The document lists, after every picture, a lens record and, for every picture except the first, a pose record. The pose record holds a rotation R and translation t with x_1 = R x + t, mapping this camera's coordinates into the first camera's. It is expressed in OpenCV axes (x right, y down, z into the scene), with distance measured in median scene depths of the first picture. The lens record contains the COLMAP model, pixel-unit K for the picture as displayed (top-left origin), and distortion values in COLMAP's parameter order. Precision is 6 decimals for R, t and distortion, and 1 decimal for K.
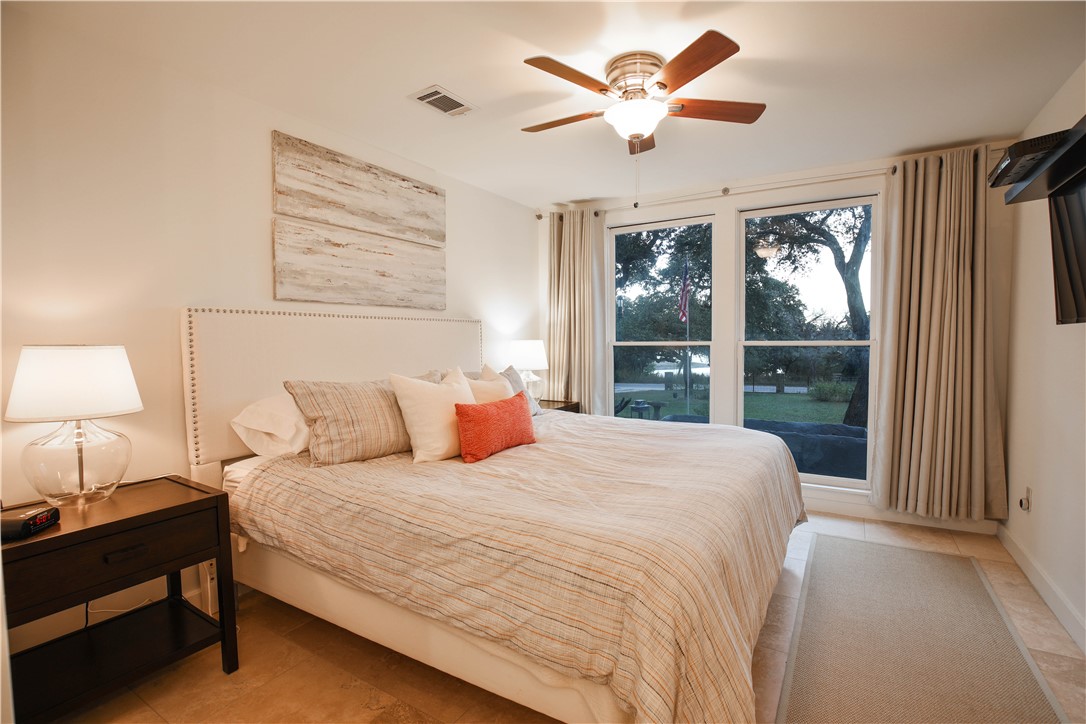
lens RADIAL K [[499.2, 0, 545.1], [0, 499.2, 362.0], [0, 0, 1]] dist [-0.015897, 0.004222]
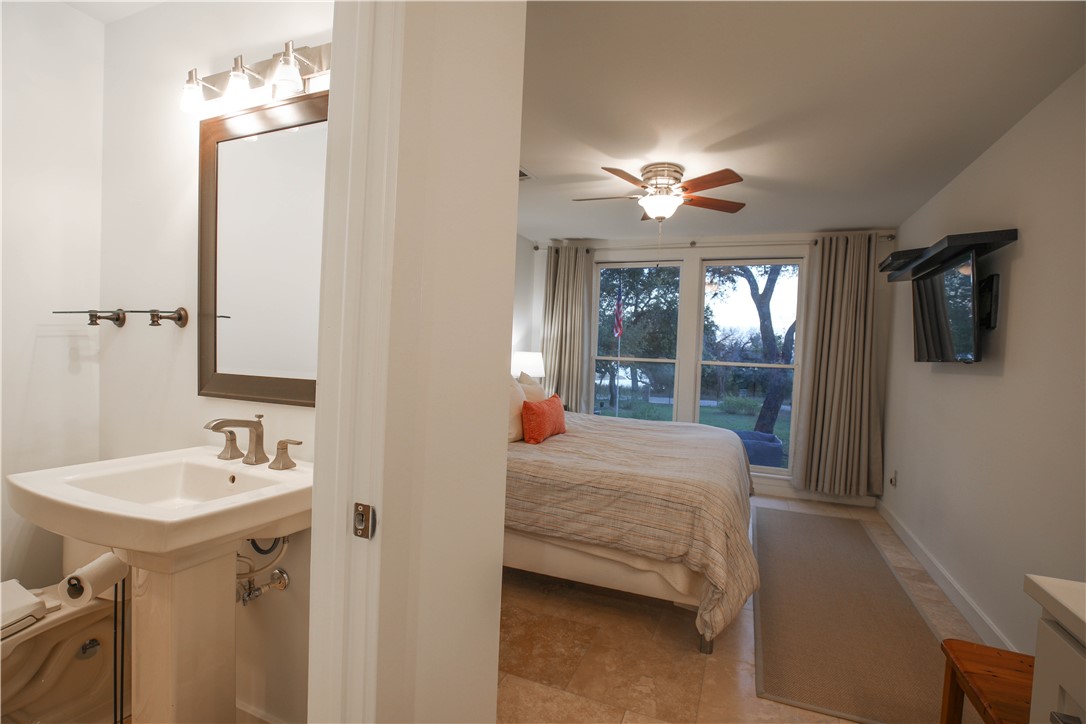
lens RADIAL K [[499.2, 0, 538.5], [0, 499.2, 361.8], [0, 0, 1]] dist [-0.015897, 0.004222]
pose [[0.988229, 0.041681, 0.147192, -0.315458], [-0.039413, 0.999056, -0.018287, 0.000326], [-0.147815, 0.012271, 0.988939, -0.318826]]
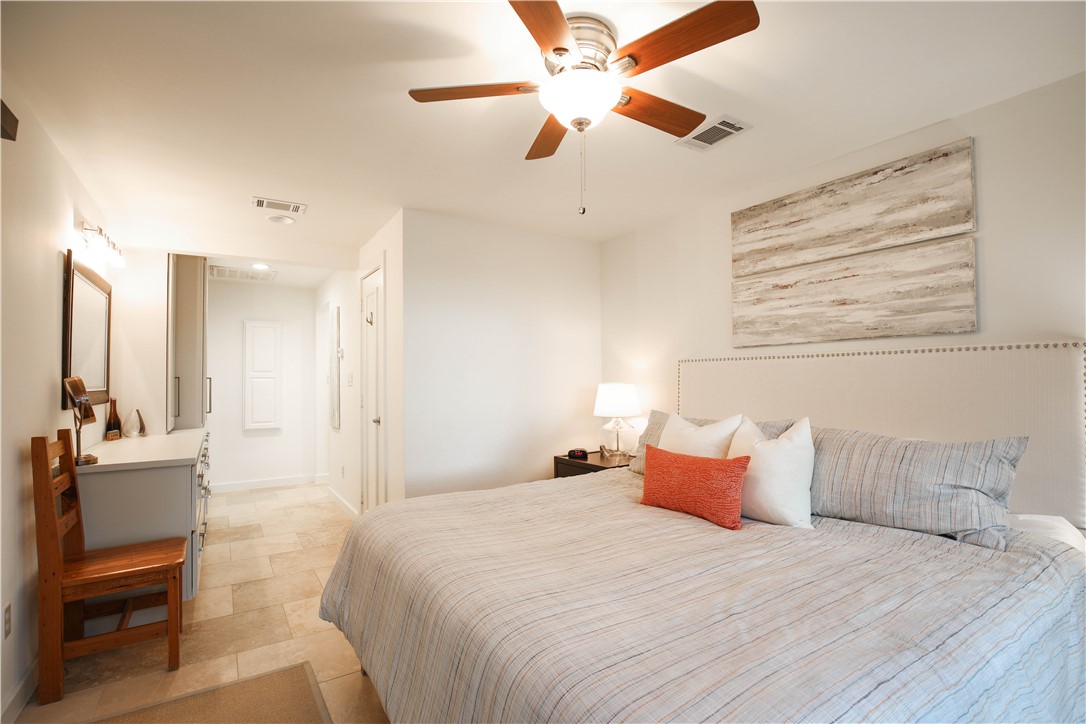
lens RADIAL K [[499.2, 0, 540.2], [0, 499.2, 384.5], [0, 0, 1]] dist [-0.015897, 0.004222]
pose [[-0.411726, 0.006886, -0.911282, 0.663531], [-0.043815, 0.998665, 0.027343, -0.040344], [0.910254, 0.051185, -0.410875, 0.909863]]
